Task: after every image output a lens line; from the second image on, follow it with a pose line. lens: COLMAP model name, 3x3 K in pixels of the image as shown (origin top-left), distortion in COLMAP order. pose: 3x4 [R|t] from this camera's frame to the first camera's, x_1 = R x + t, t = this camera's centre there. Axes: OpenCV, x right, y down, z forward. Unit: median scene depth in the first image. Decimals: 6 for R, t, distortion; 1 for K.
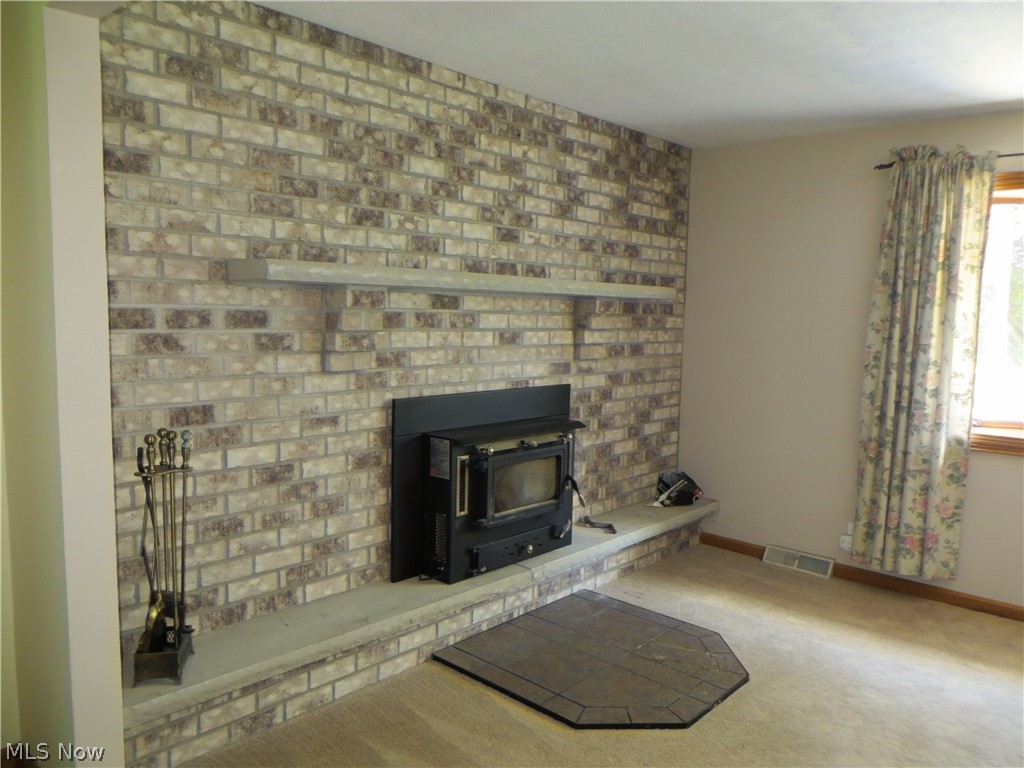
lens RADIAL K [[768.5, 0, 512.0], [0, 768.5, 384.0], [0, 0, 1]] dist [0.000743, 0.003058]
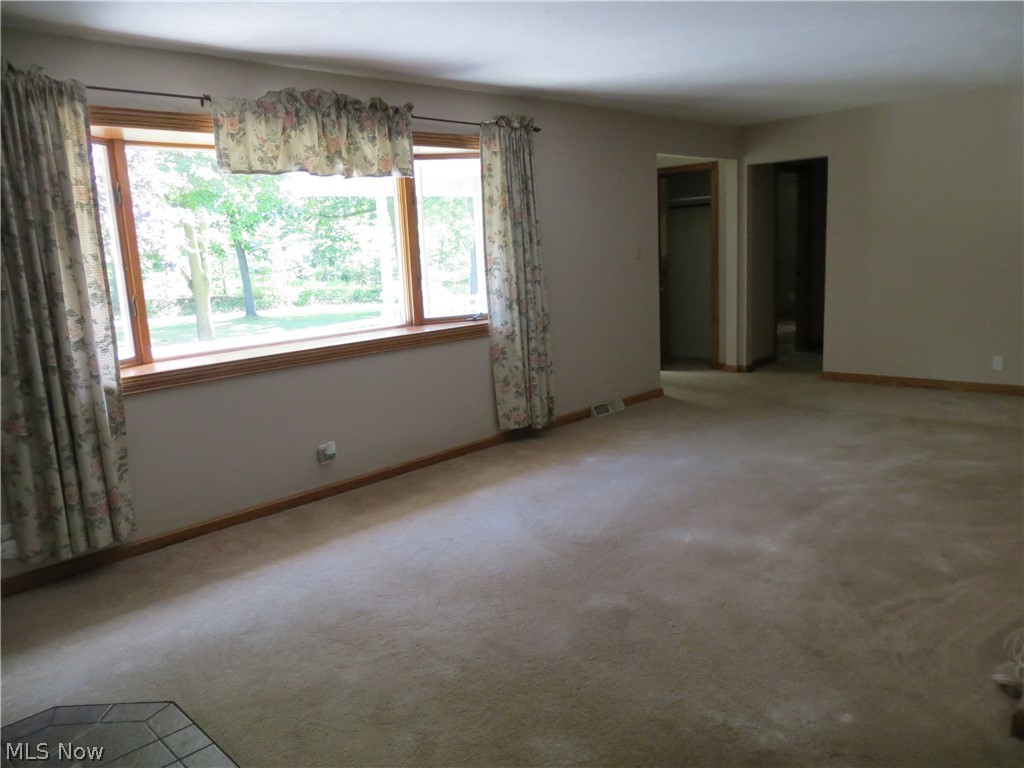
lens RADIAL K [[768.5, 0, 512.0], [0, 768.5, 384.0], [0, 0, 1]] dist [0.000743, 0.003058]
pose [[0.051537, -0.203608, 0.977695, -0.323262], [0.160565, 0.967949, 0.193114, -0.037260], [-0.985679, 0.147031, 0.082577, 0.427756]]
